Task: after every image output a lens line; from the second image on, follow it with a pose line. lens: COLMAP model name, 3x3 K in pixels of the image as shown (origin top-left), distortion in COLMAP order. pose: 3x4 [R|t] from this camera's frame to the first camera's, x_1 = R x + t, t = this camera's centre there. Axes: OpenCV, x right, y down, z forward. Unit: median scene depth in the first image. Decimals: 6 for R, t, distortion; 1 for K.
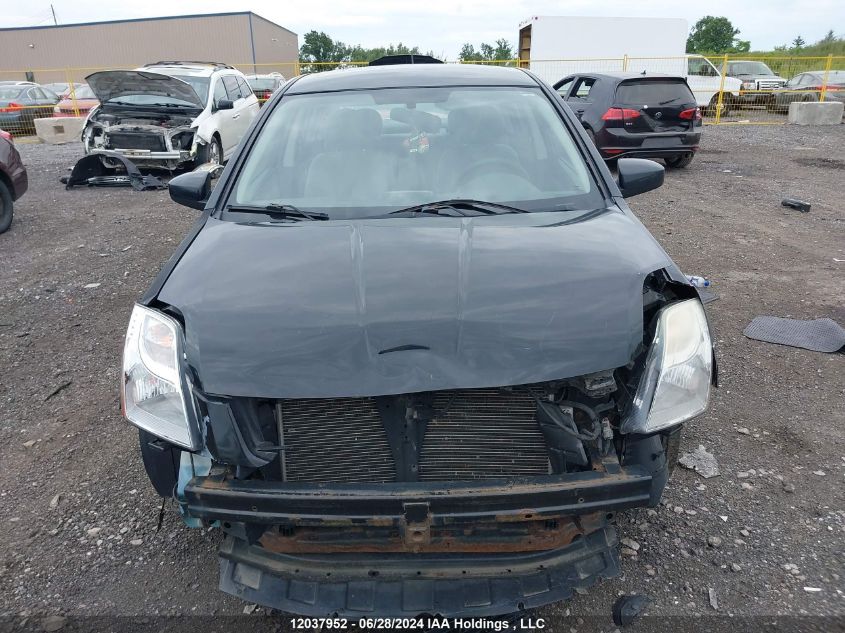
lens RADIAL K [[653.2, 0, 419.6], [0, 653.2, 315.9], [0, 0, 1]] dist [0.017449, -0.017275]
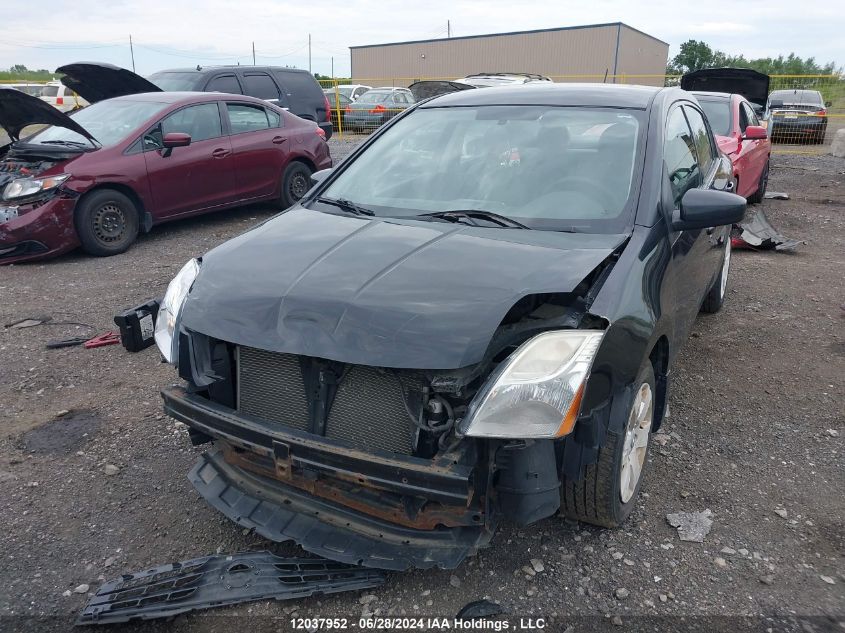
lens RADIAL K [[653.2, 0, 419.7], [0, 653.2, 317.3], [0, 0, 1]] dist [0.017449, -0.017275]
pose [[0.877865, 0.178128, -0.444548, 0.624380], [-0.183544, 0.982515, 0.031239, -0.026789], [0.442340, 0.054170, 0.895210, 0.001926]]
